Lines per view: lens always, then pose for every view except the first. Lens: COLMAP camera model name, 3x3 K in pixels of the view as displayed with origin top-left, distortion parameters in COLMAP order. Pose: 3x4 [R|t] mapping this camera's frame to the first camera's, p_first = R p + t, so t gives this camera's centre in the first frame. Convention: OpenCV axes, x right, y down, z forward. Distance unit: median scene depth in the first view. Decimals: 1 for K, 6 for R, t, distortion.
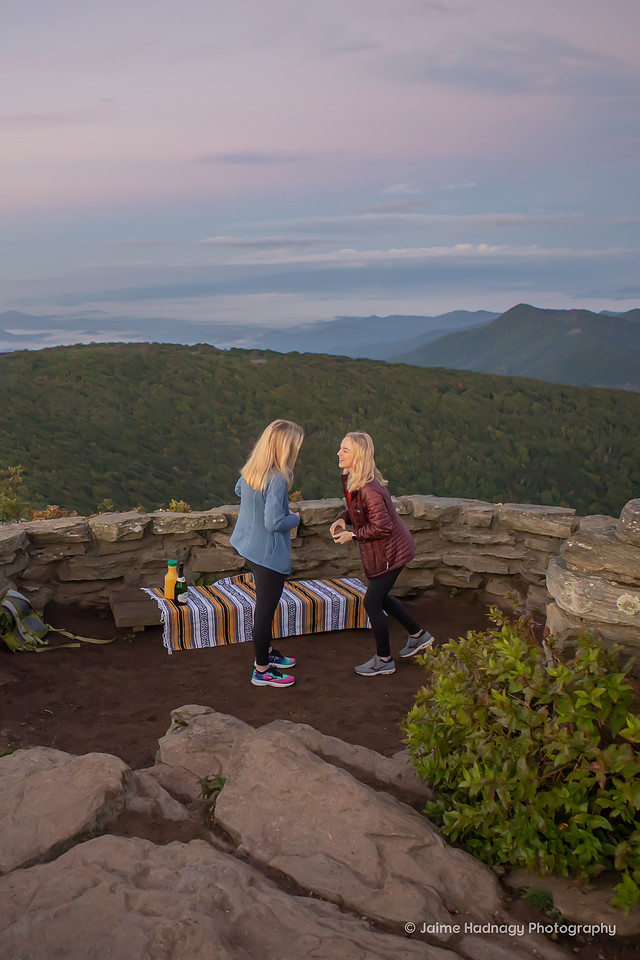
lens RADIAL K [[993.8, 0, 184.3], [0, 993.8, 482.3], [0, 0, 1]] dist [-0.084795, 0.000000]
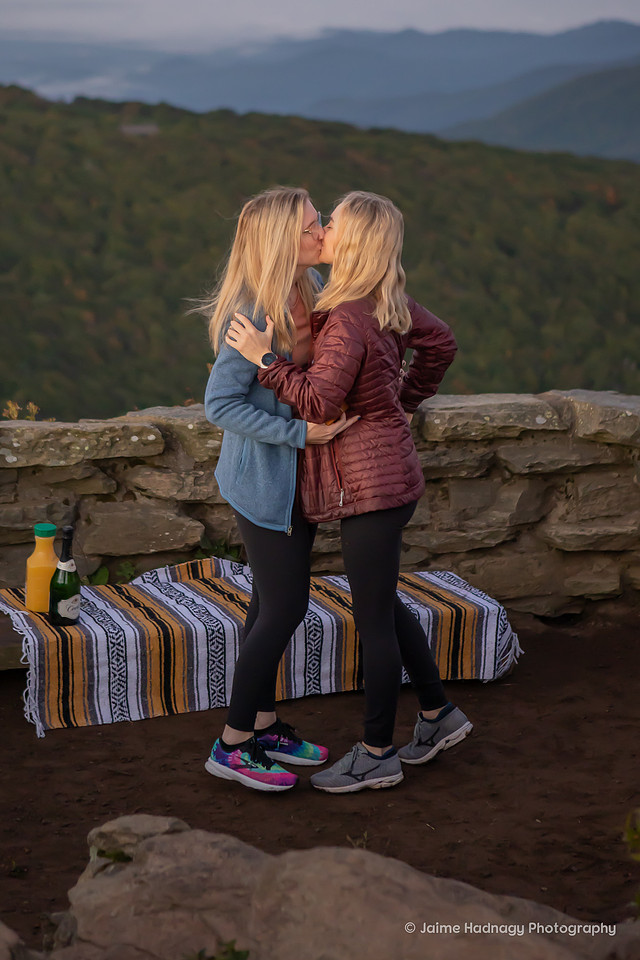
lens RADIAL K [[2354.3, 0, 238.3], [0, 2354.3, 327.0], [0, 0, 1]] dist [0.179562, 0.000000]
pose [[0.992948, 0.014814, 0.117621, -0.046599], [-0.010377, 0.999215, -0.038242, 0.027731], [-0.118096, 0.036752, 0.992322, -0.046932]]
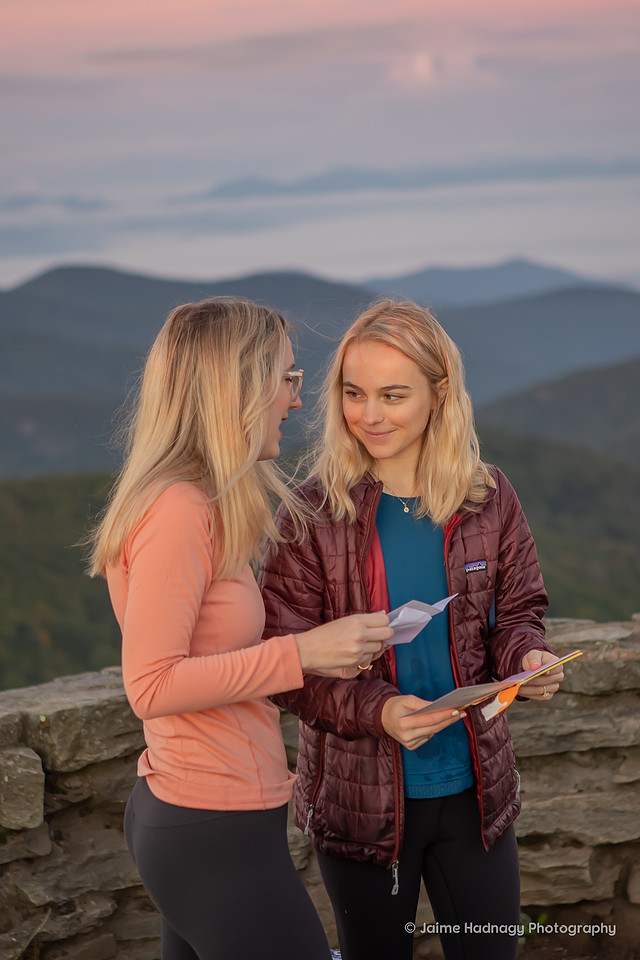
lens RADIAL K [[2544.5, 0, 340.5], [0, 2544.5, 545.2], [0, 0, 1]] dist [0.220061, 0.000000]
pose [[0.837291, -0.089765, 0.539339, -0.185280], [0.133157, 0.990208, -0.041913, 0.020807], [-0.530296, 0.106910, 0.841045, 0.354046]]
